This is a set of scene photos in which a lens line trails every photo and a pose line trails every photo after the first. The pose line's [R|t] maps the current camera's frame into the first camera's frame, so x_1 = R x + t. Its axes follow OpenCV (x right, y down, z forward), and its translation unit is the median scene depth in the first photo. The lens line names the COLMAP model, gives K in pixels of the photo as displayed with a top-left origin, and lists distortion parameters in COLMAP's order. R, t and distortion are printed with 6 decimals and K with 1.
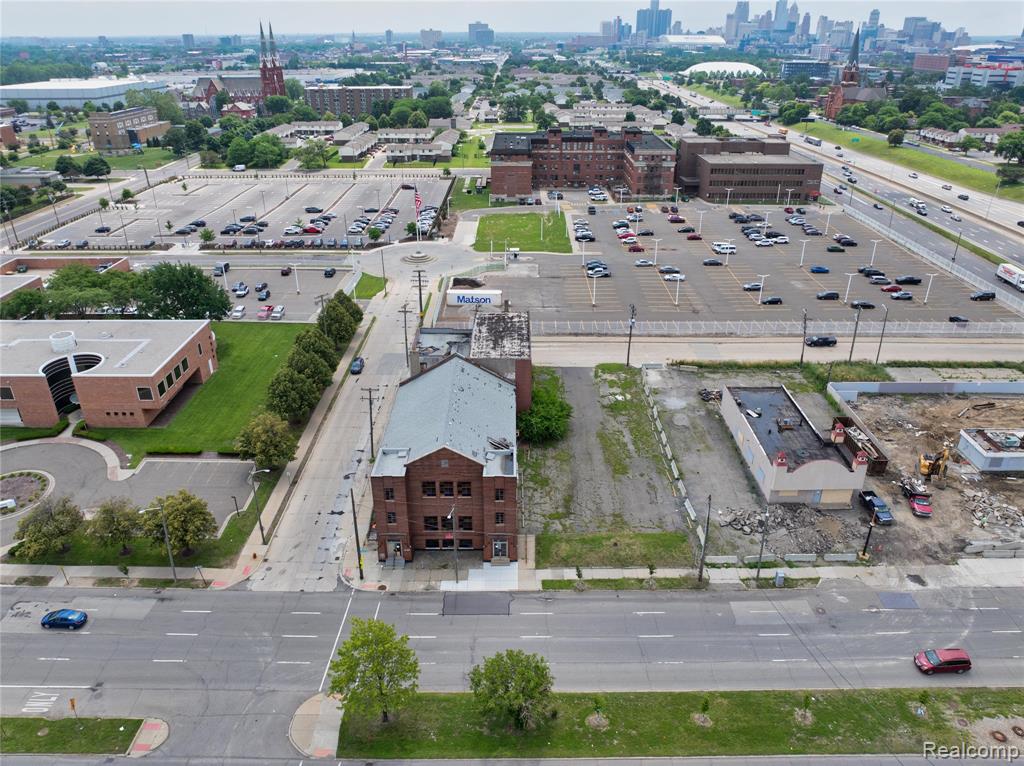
lens RADIAL K [[720.6, 0, 515.9], [0, 720.6, 374.9], [0, 0, 1]] dist [-0.044201, 0.012818]
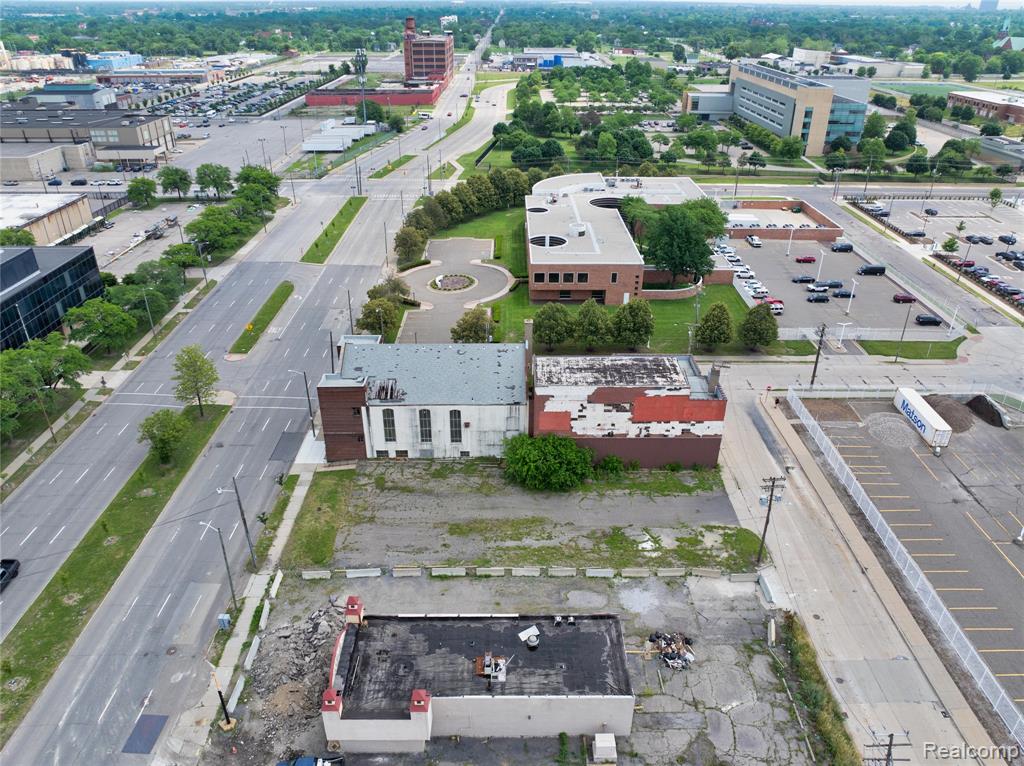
lens RADIAL K [[720.6, 0, 518.8], [0, 720.6, 375.0], [0, 0, 1]] dist [-0.044201, 0.012818]
pose [[0.012359, 0.468083, -0.883598, 0.848811], [-0.438242, 0.796810, 0.415978, -0.417785], [0.898772, 0.382089, 0.214981, 0.844276]]
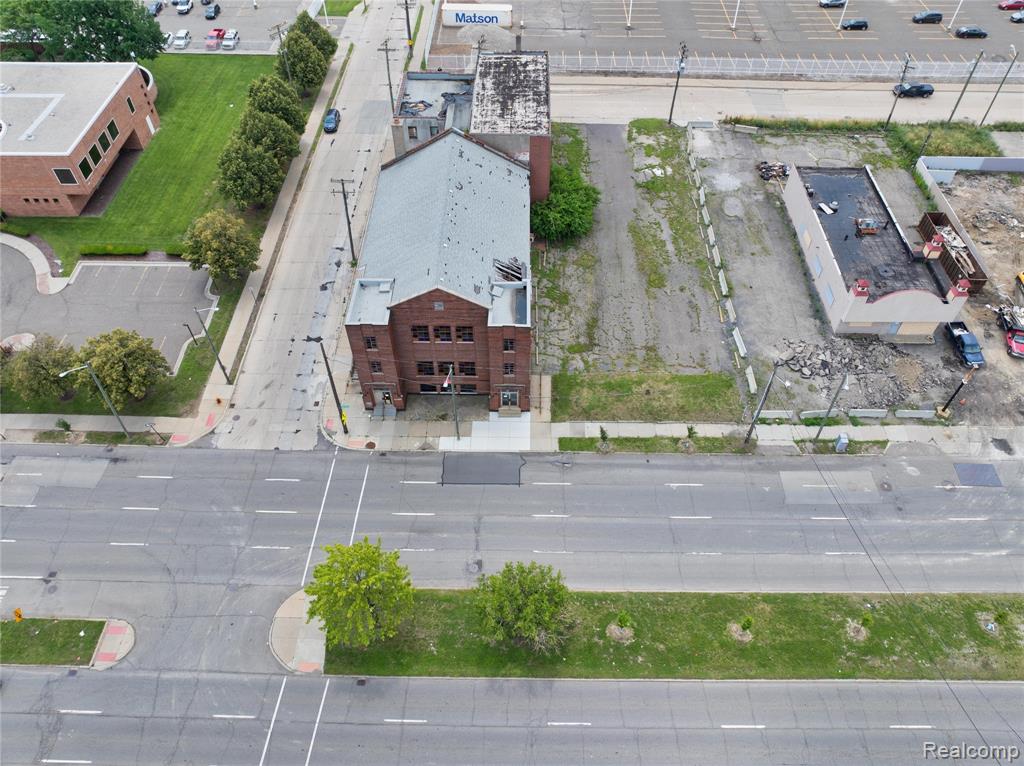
lens RADIAL K [[720.6, 0, 515.1], [0, 720.6, 378.9], [0, 0, 1]] dist [-0.044201, 0.012818]
pose [[0.999876, 0.011972, -0.010264, -0.005940], [-0.006783, 0.914082, 0.405472, -0.101019], [0.014237, -0.405352, 0.914050, 0.212292]]
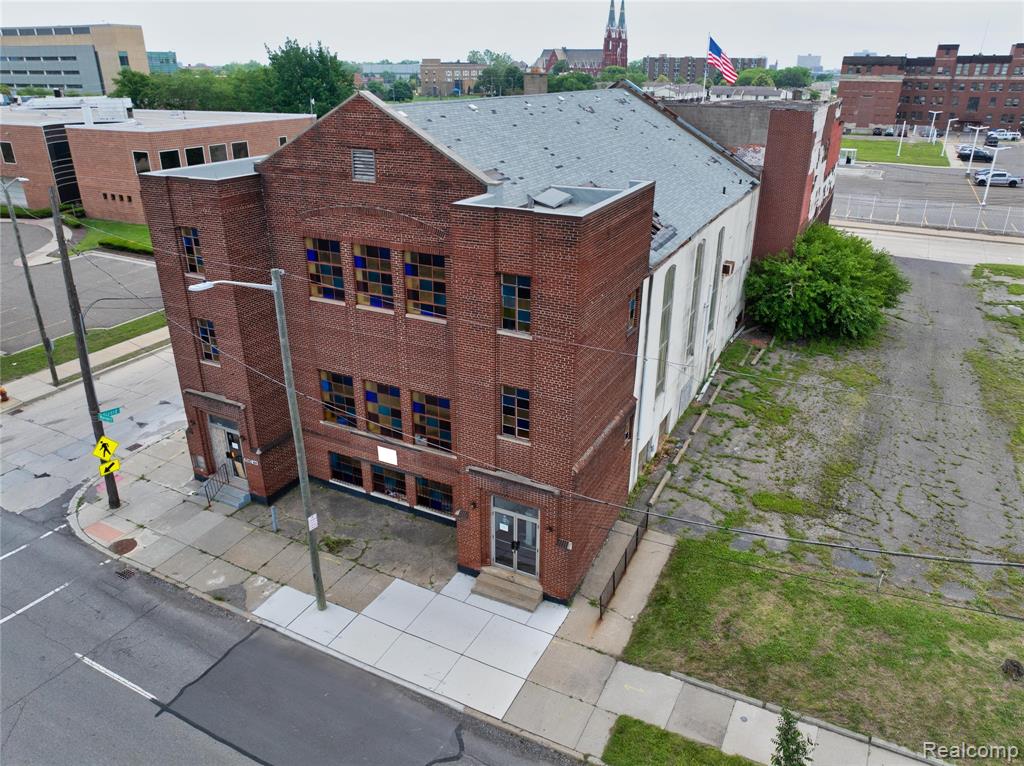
lens RADIAL K [[720.6, 0, 515.0], [0, 720.6, 379.2], [0, 0, 1]] dist [-0.044201, 0.012818]
pose [[0.890600, 0.184266, -0.415786, 0.067495], [-0.199461, 0.979881, 0.007021, 0.156726], [0.408715, 0.076681, 0.909435, 0.648334]]
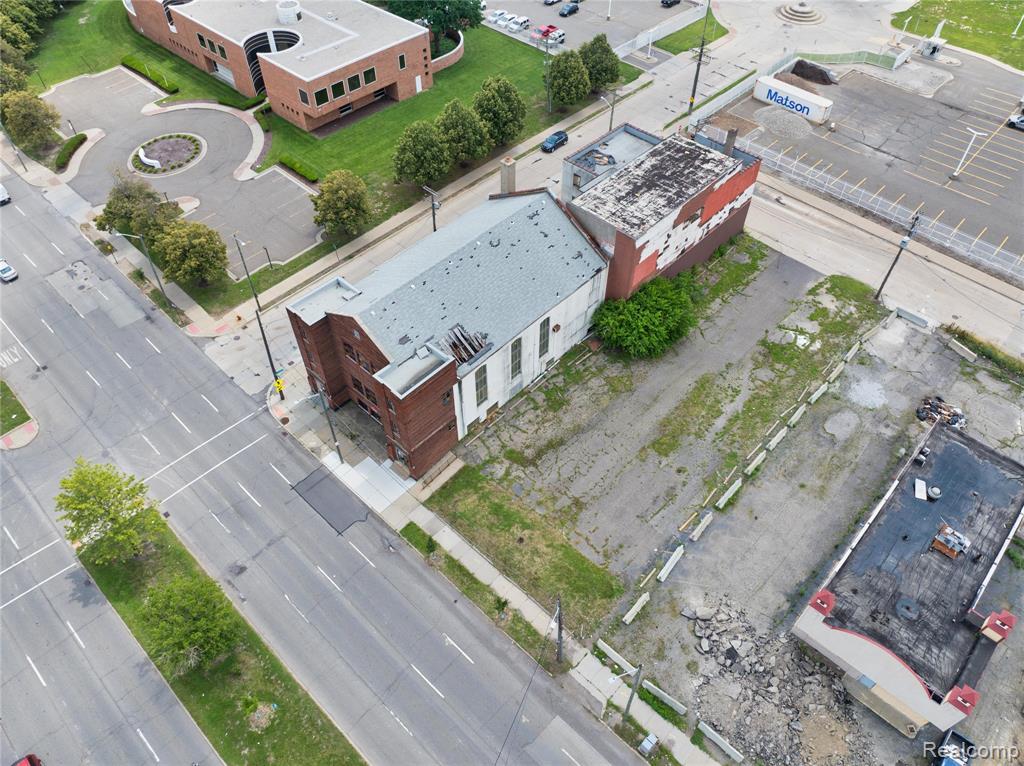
lens RADIAL K [[720.6, 0, 516.0], [0, 720.6, 378.6], [0, 0, 1]] dist [-0.044201, 0.012818]
pose [[0.729903, 0.513796, -0.450840, 0.331813], [-0.298314, 0.832865, 0.466202, -0.207307], [0.615021, -0.205790, 0.761183, 0.420214]]
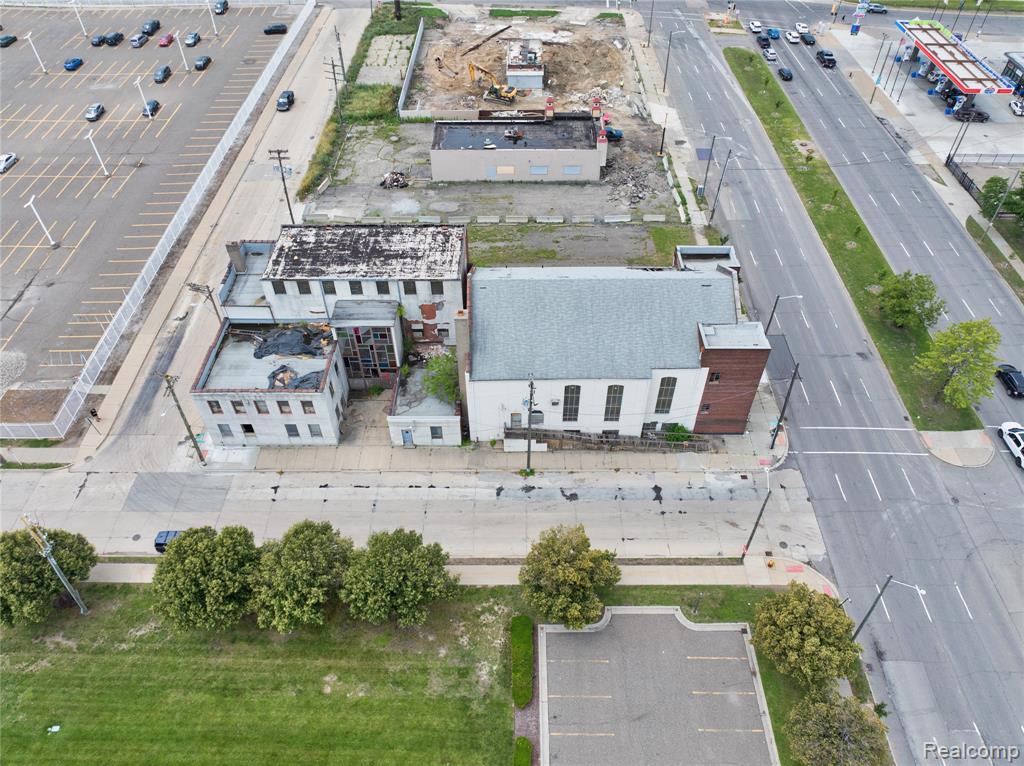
lens RADIAL K [[720.6, 0, 514.5], [0, 720.6, 379.5], [0, 0, 1]] dist [-0.044201, 0.012818]
pose [[0.000903, -0.713240, 0.700919, -0.652971], [0.436084, 0.631042, 0.641573, -0.399704], [-0.899905, 0.305080, 0.311603, 0.829483]]
